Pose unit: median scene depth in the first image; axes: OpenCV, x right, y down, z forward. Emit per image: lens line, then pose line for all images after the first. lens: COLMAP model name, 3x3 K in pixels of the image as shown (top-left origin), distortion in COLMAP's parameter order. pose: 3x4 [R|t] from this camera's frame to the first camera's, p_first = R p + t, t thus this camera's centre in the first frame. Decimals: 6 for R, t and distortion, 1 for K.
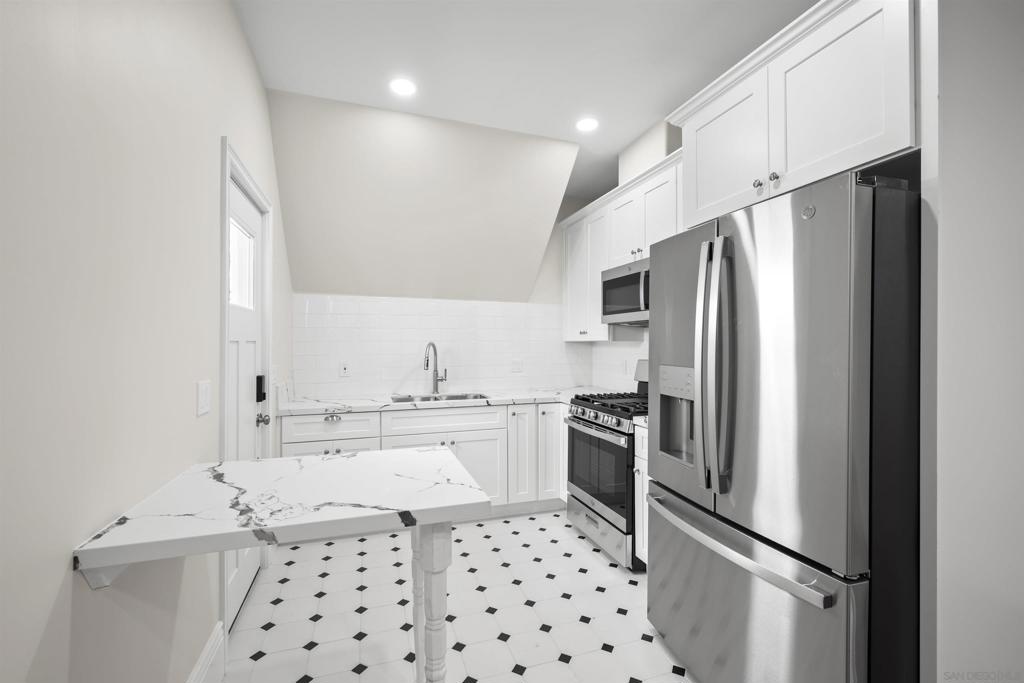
lens RADIAL K [[443.8, 0, 515.2], [0, 443.8, 343.8], [0, 0, 1]] dist [-0.003932, -0.000885]
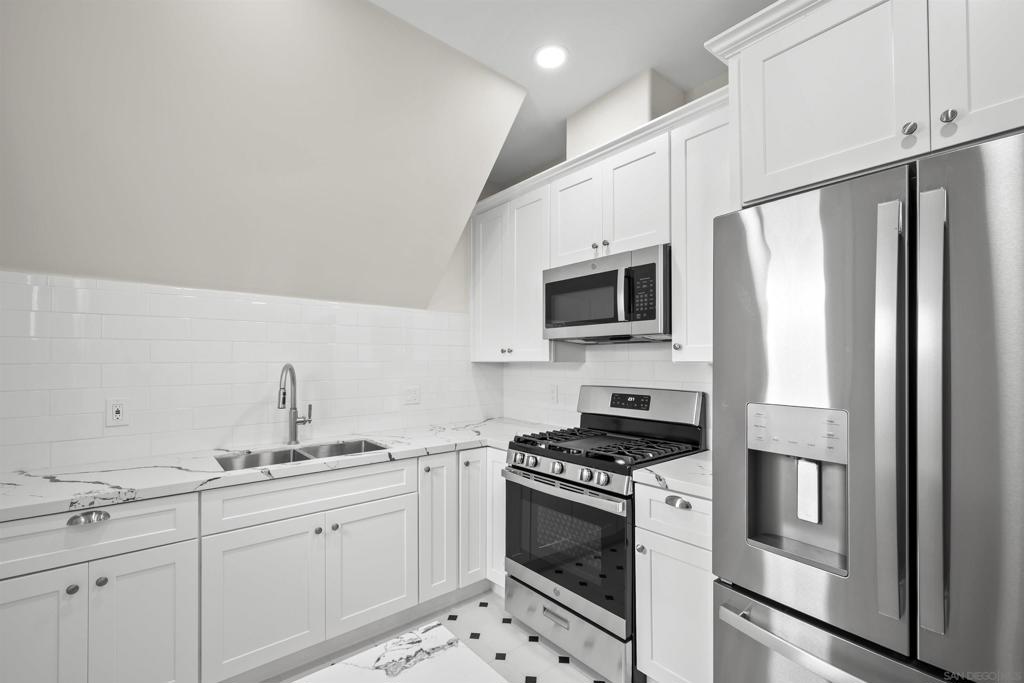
lens RADIAL K [[443.8, 0, 512.7], [0, 443.8, 355.7], [0, 0, 1]] dist [-0.003932, -0.000885]
pose [[0.932476, 0.003263, 0.361217, -0.137362], [0.001615, 0.999912, -0.013201, -0.007723], [-0.361228, 0.012893, 0.932389, 0.339105]]
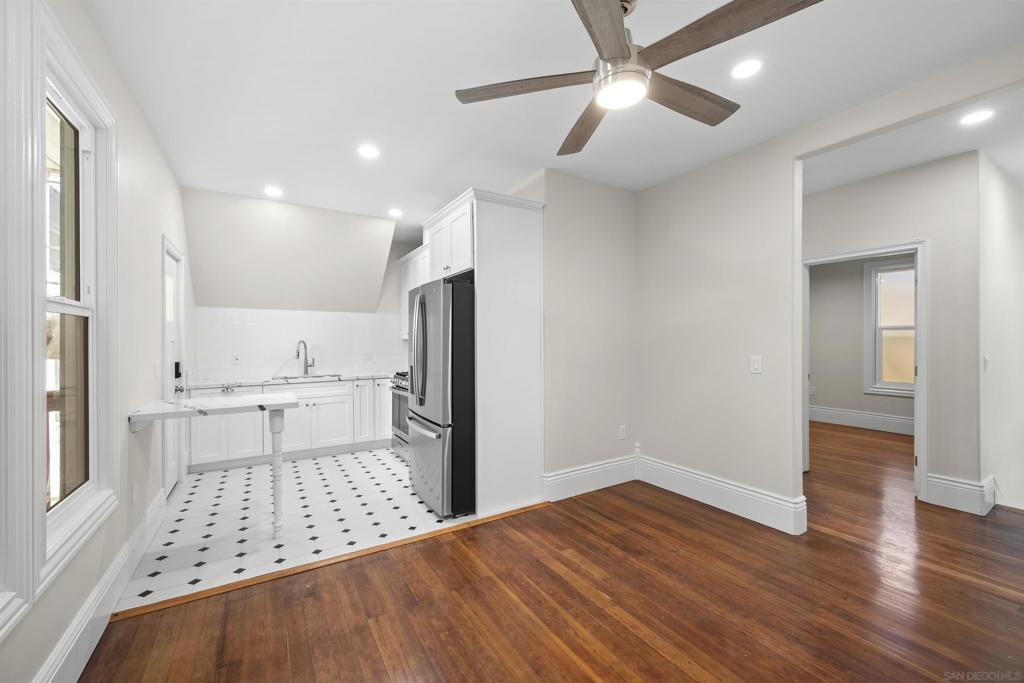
lens RADIAL K [[408.7, 0, 515.7], [0, 408.7, 340.3], [0, 0, 1]] dist [-0.003360, -0.000620]
pose [[0.973089, -0.006259, 0.230344, 0.226450], [0.006133, 0.999980, 0.001264, -0.001388], [-0.230348, 0.000183, 0.973108, -0.582284]]
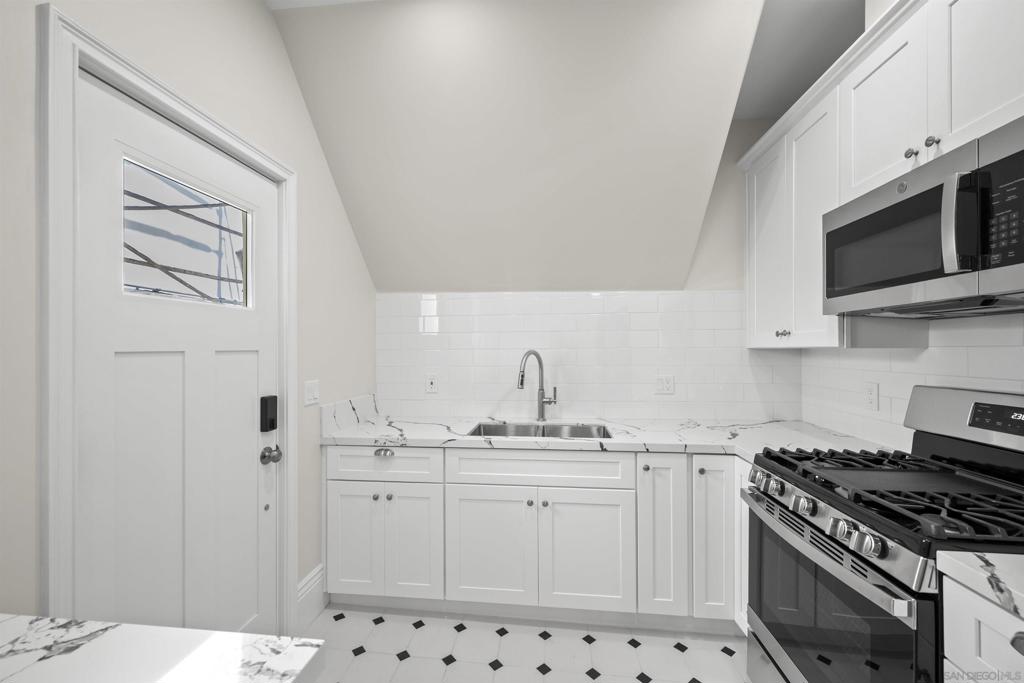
lens RADIAL K [[408.7, 0, 508.1], [0, 408.7, 348.4], [0, 0, 1]] dist [-0.003360, -0.000620]
pose [[0.902518, -0.003326, -0.430639, 0.071868], [0.001973, 0.999992, -0.003590, -0.004973], [0.430647, 0.002390, 0.902517, 0.441281]]
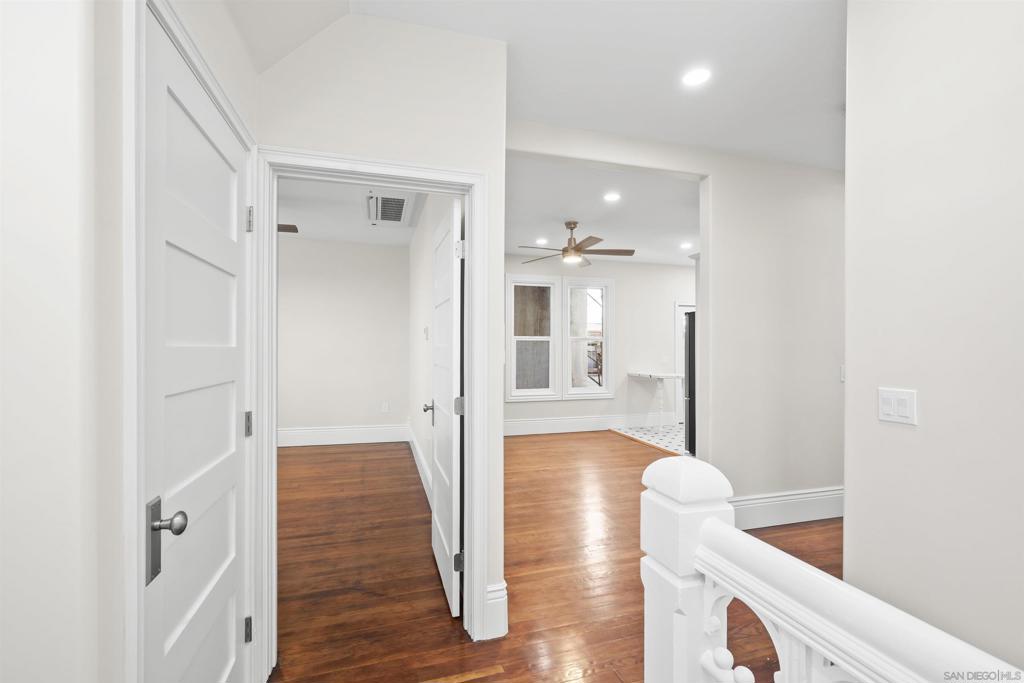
lens RADIAL K [[443.8, 0, 512.6], [0, 443.8, 349.2], [0, 0, 1]] dist [-0.003932, -0.000885]
pose [[-0.038968, 0.002934, -0.999236, 2.083107], [-0.009605, 0.999948, 0.003310, 0.005935], [0.999194, 0.009727, -0.038938, -0.224151]]
